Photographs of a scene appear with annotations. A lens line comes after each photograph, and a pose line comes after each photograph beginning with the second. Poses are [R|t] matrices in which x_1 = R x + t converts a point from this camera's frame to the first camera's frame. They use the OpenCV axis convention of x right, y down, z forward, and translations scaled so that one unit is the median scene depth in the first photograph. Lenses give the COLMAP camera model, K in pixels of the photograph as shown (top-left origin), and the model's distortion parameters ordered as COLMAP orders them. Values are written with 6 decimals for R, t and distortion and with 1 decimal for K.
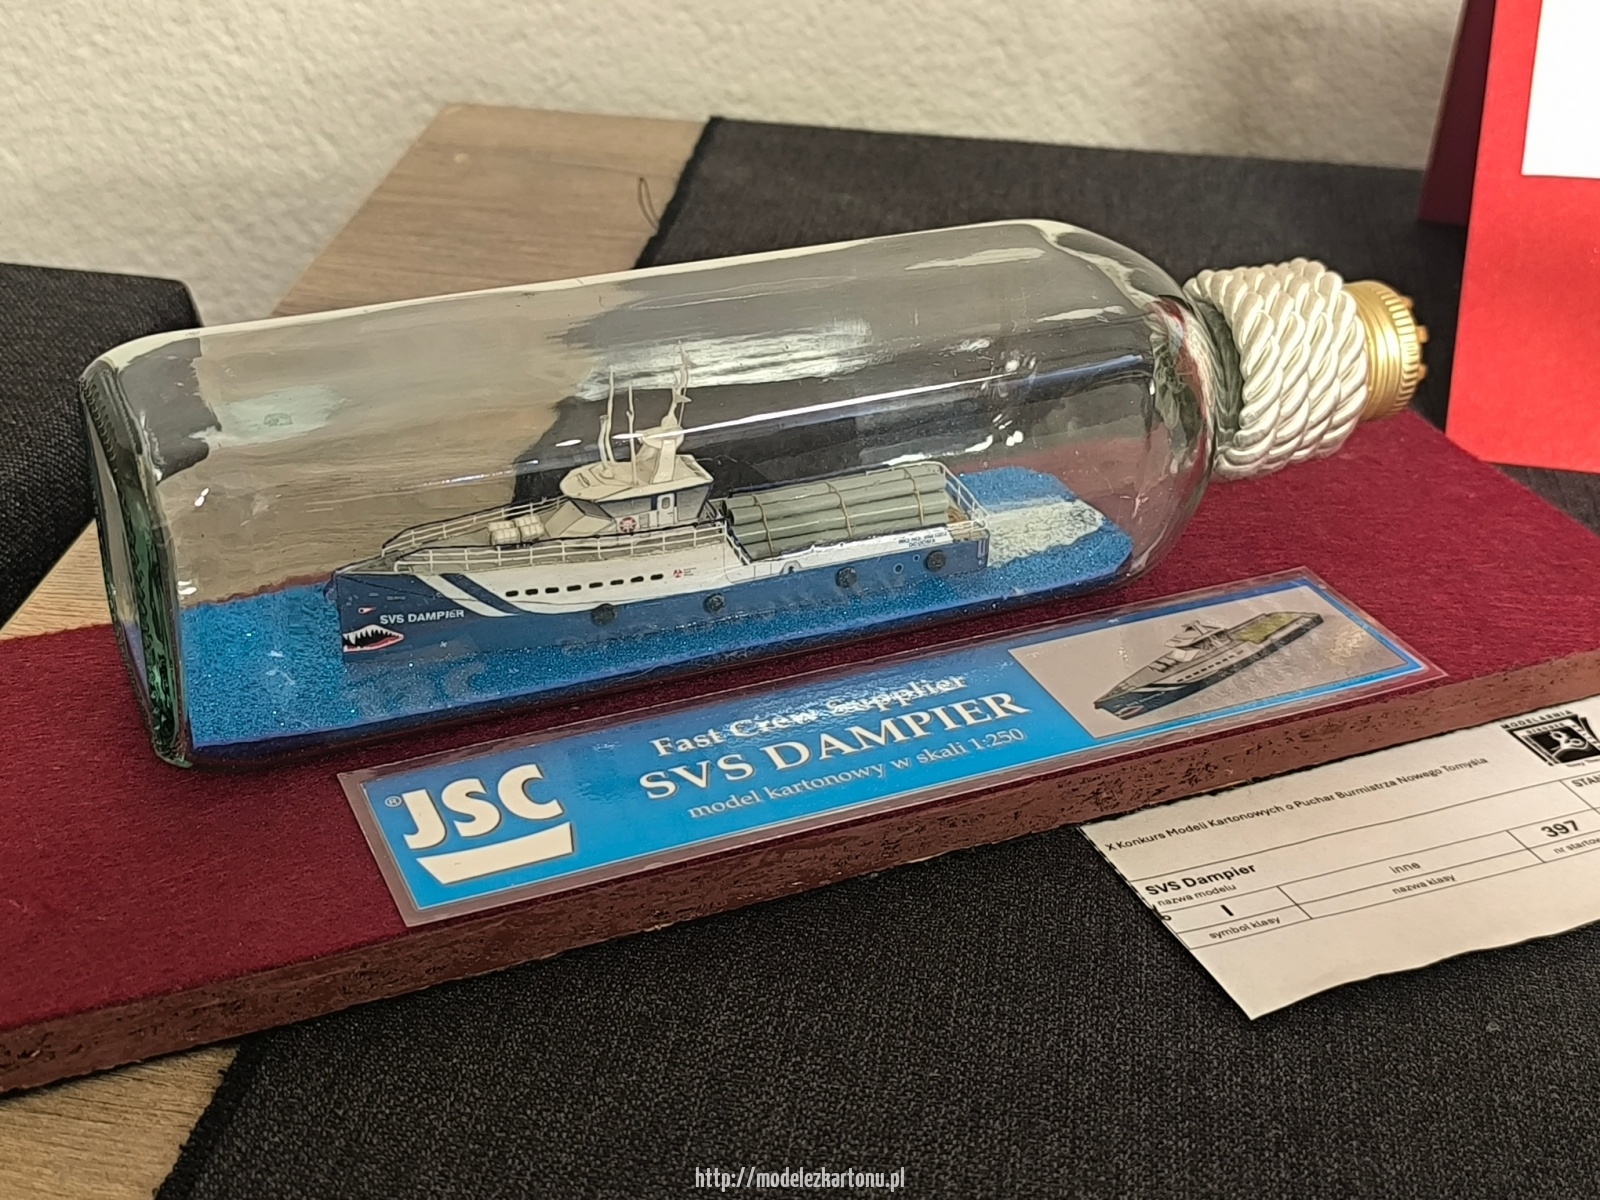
lens RADIAL K [[2148.9, 0, 800.0], [0, 2148.9, 593.2], [0, 0, 1]] dist [0.027440, 0.000000]
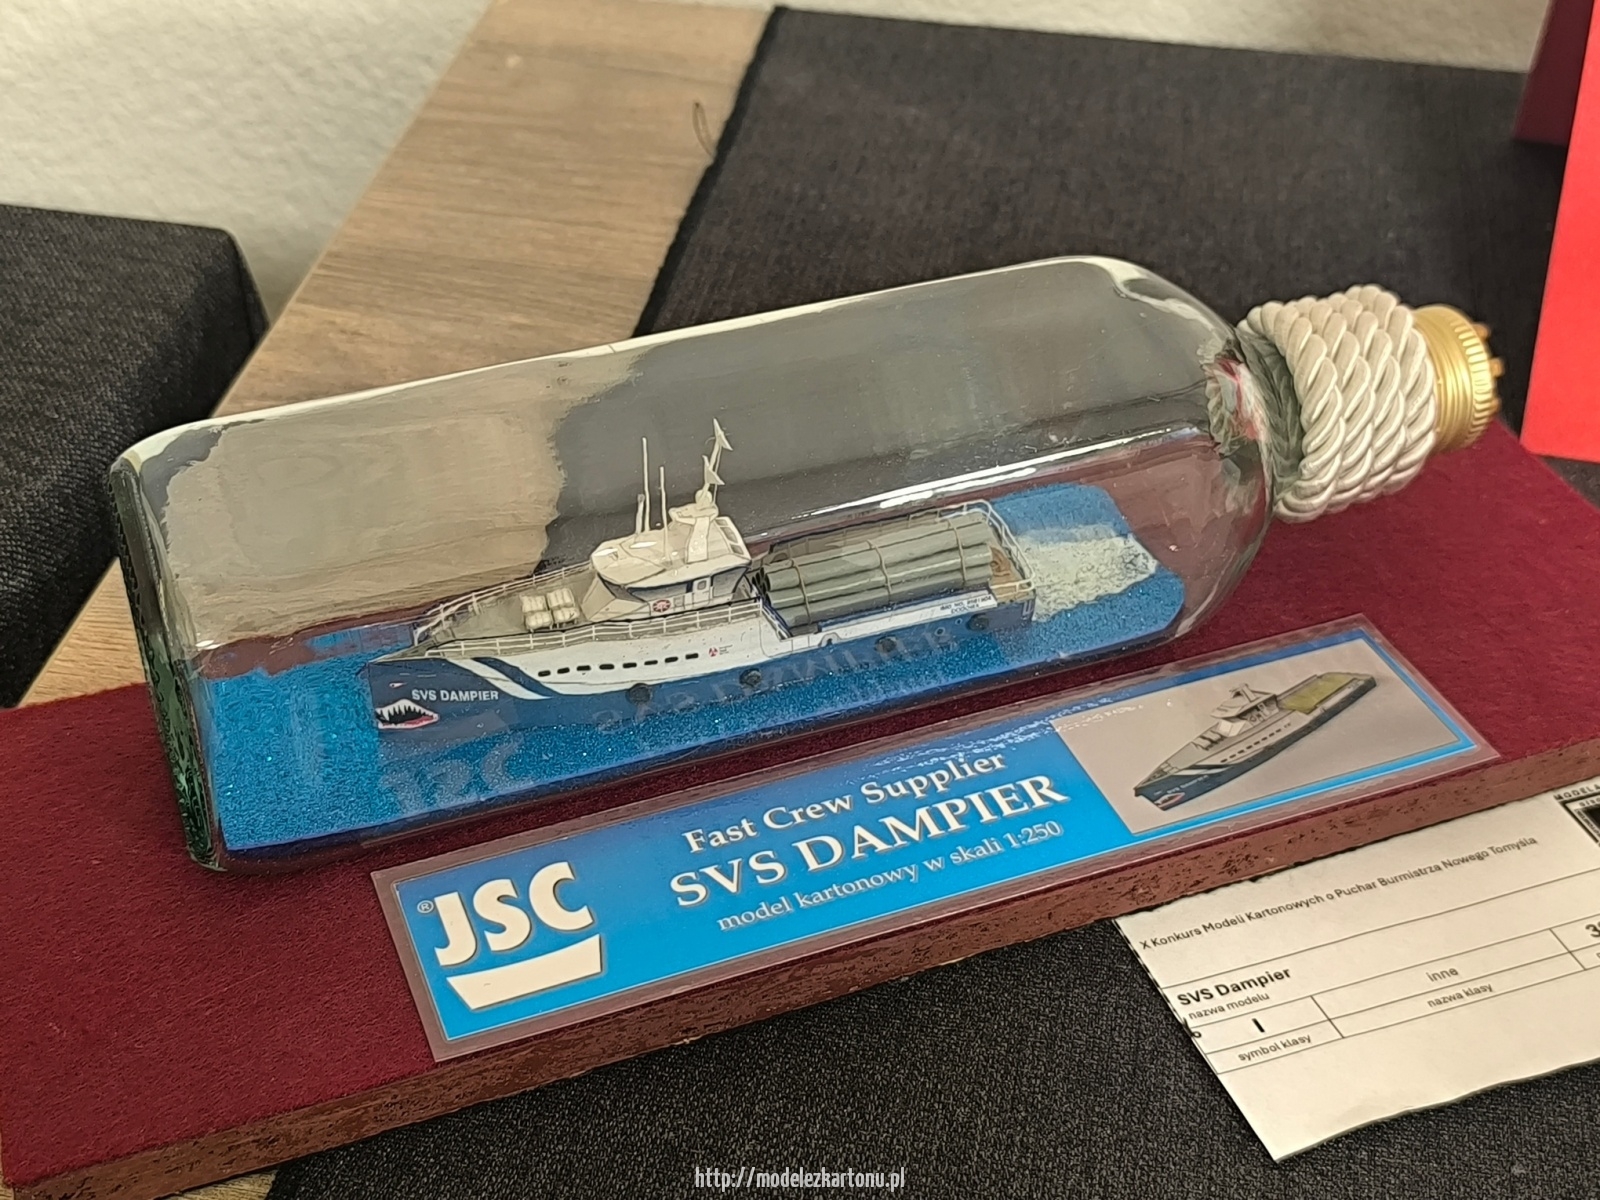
lens RADIAL K [[2148.9, 0, 803.6], [0, 2148.9, 601.5], [0, 0, 1]] dist [0.027440, 0.000000]
pose [[0.999104, 0.011101, -0.040838, 0.024746], [-0.005289, 0.990171, 0.139763, -0.171078], [0.041988, -0.139422, 0.989343, 0.030047]]
